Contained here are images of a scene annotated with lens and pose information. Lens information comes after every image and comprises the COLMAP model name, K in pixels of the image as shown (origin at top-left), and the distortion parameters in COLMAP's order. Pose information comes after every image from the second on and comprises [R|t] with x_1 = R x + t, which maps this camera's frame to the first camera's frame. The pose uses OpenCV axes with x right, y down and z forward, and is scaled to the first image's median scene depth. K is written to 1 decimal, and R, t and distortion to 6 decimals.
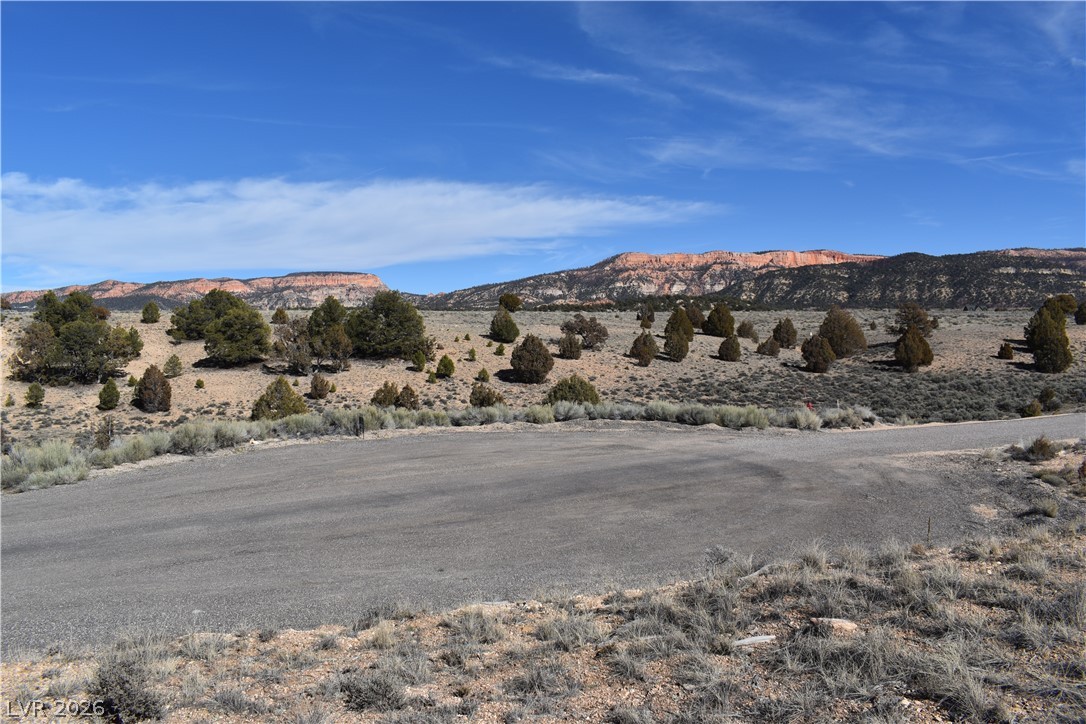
lens RADIAL K [[869.8, 0, 539.2], [0, 869.8, 355.4], [0, 0, 1]] dist [-0.076088, -0.011967]
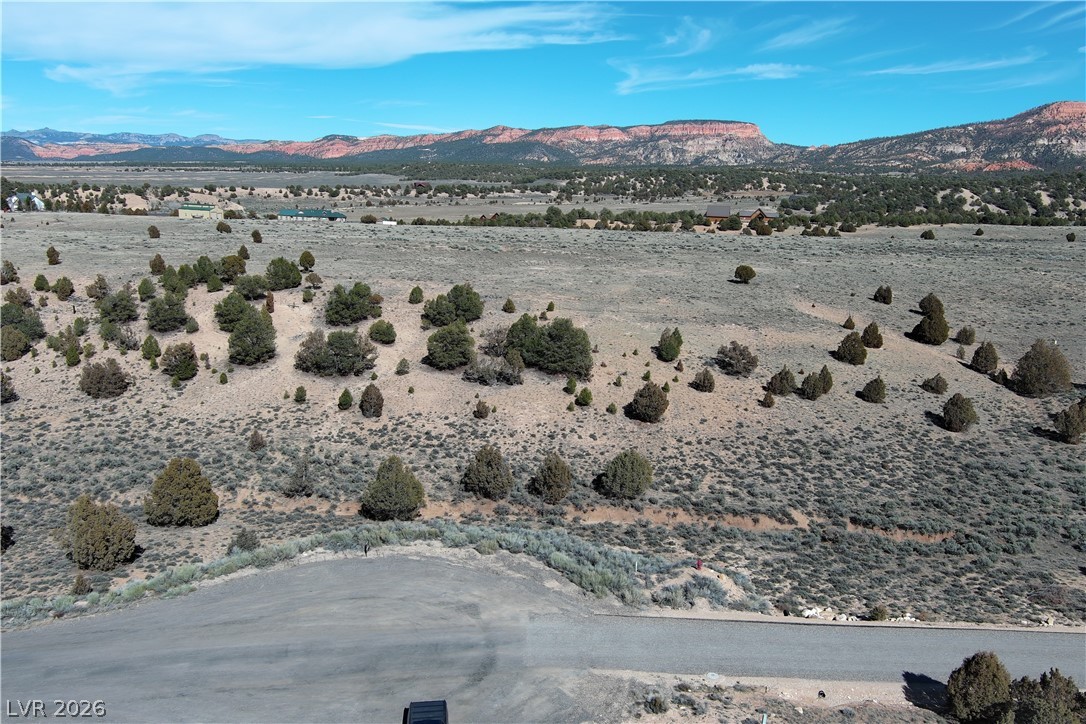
lens RADIAL K [[864.2, 0, 531.3], [0, 864.2, 363.5], [0, 0, 1]] dist [0.016686, -0.020698]
pose [[0.907380, 0.123255, -0.401833, 0.313053], [-0.048960, 0.980524, 0.190200, -0.263398], [0.417450, -0.152910, 0.895742, -0.151740]]
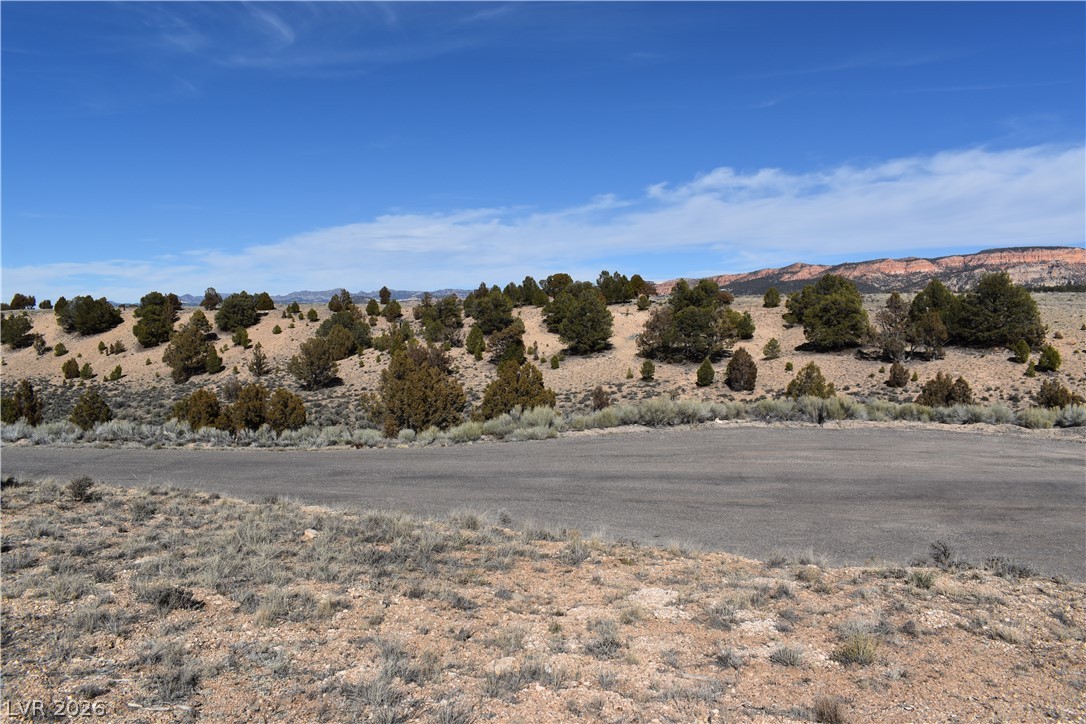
lens RADIAL K [[869.8, 0, 518.2], [0, 869.8, 383.6], [0, 0, 1]] dist [-0.076088, -0.011967]
pose [[0.711255, 0.055716, -0.700723, 0.105960], [-0.017250, 0.997937, 0.061839, -0.005282], [0.702722, -0.031896, 0.710749, 0.007978]]
